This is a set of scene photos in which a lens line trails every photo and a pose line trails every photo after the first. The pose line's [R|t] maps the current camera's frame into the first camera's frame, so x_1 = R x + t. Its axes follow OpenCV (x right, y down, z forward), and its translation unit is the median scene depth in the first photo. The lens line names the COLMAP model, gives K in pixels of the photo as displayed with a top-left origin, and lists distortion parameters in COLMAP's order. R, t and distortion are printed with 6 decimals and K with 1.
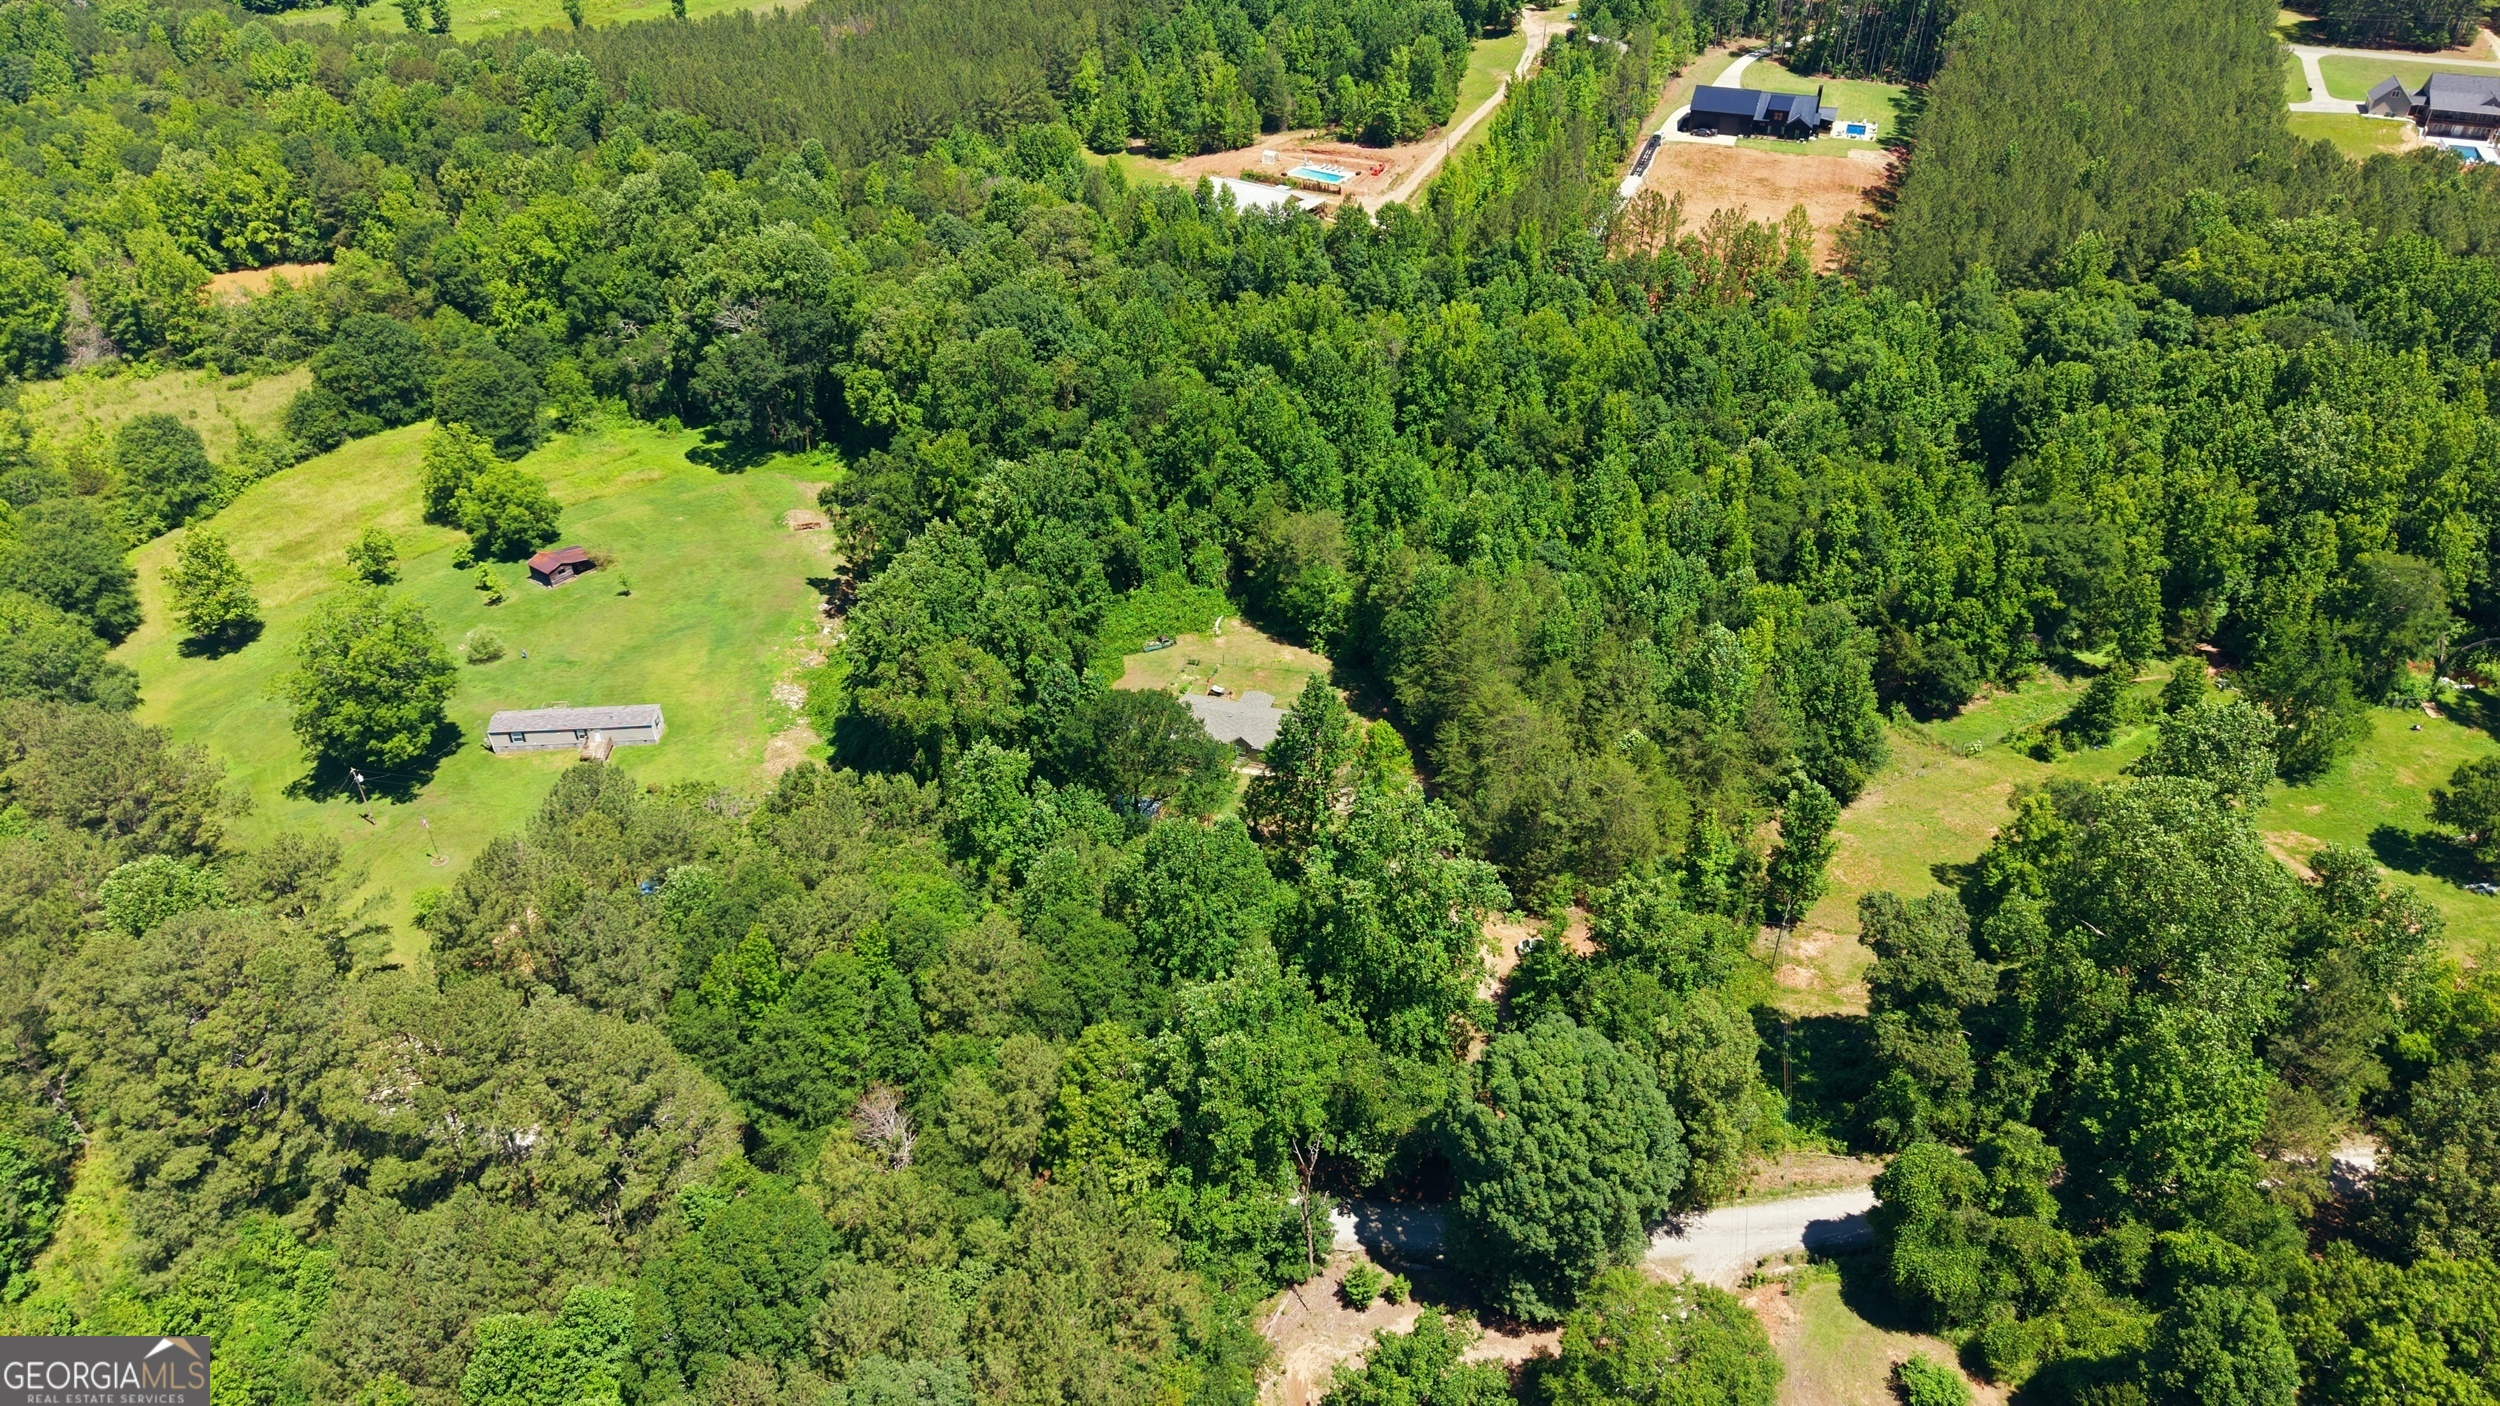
lens RADIAL K [[1665.4, 0, 1261.4], [0, 1665.4, 717.0], [0, 0, 1]] dist [0.032272, -0.038943]
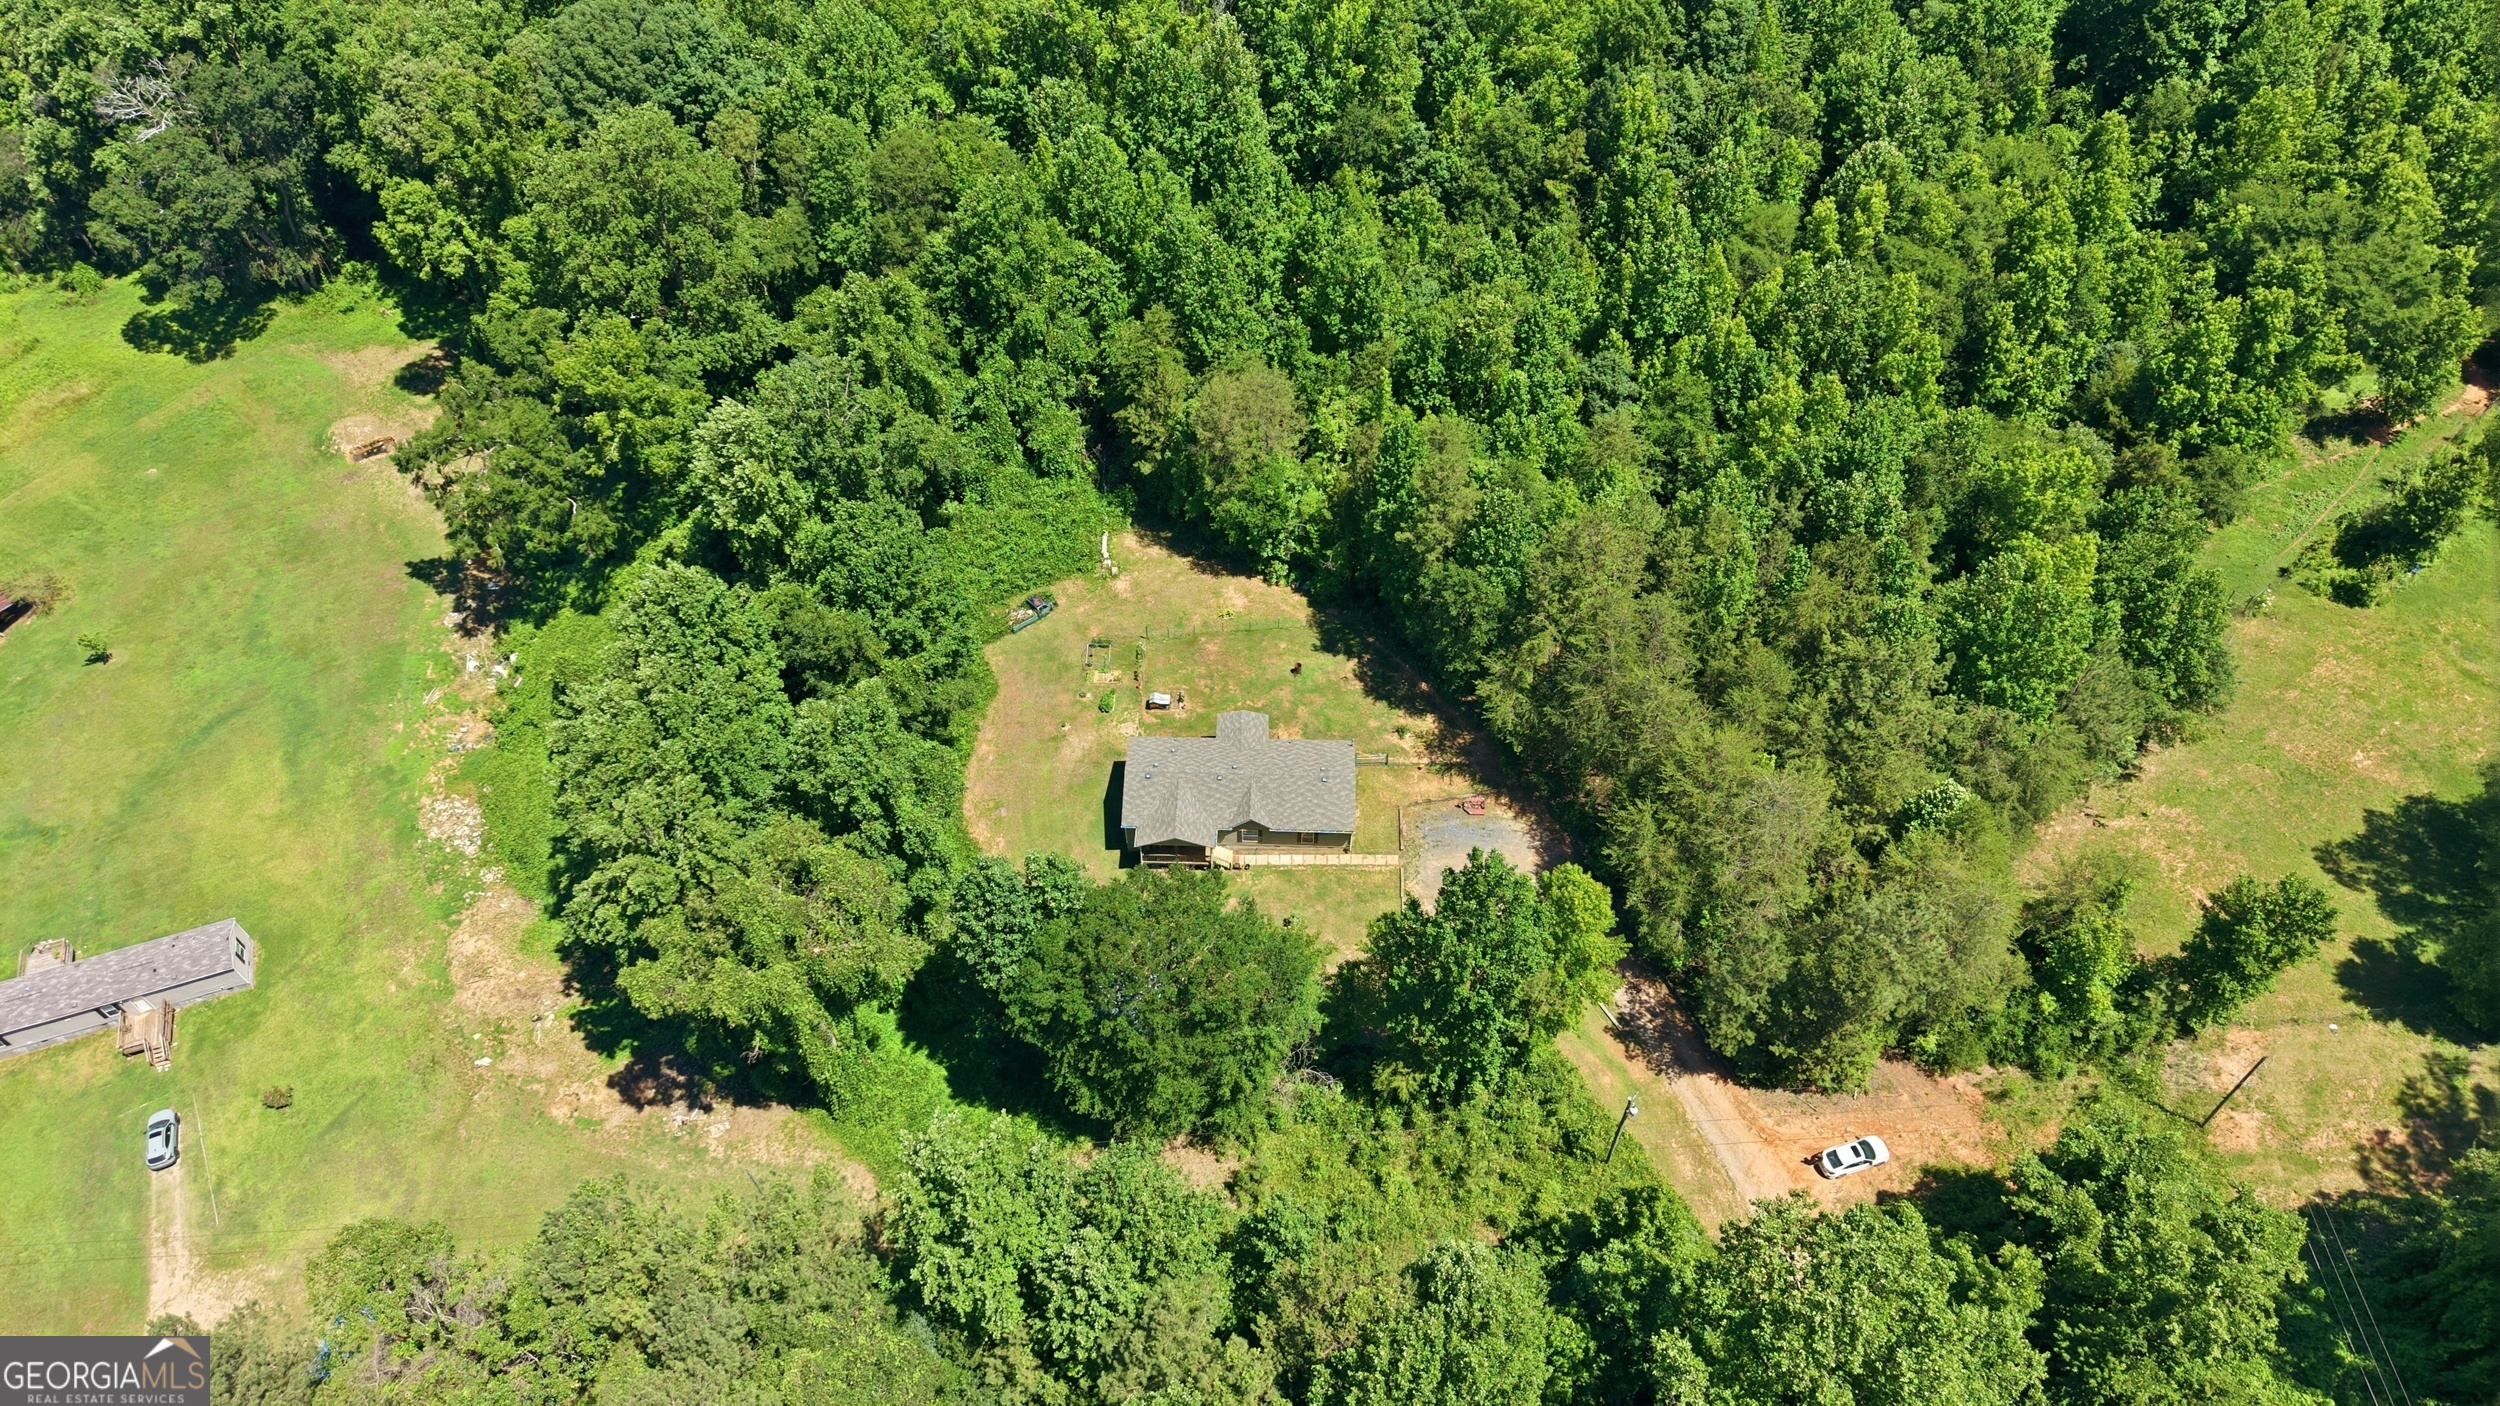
lens RADIAL K [[1665.4, 0, 1265.0], [0, 1665.4, 690.8], [0, 0, 1]] dist [0.032272, -0.038943]
pose [[0.963076, -0.210584, 0.167746, -0.083734], [0.154431, 0.942462, 0.296508, -0.180257], [-0.220534, -0.259655, 0.940183, 0.348826]]
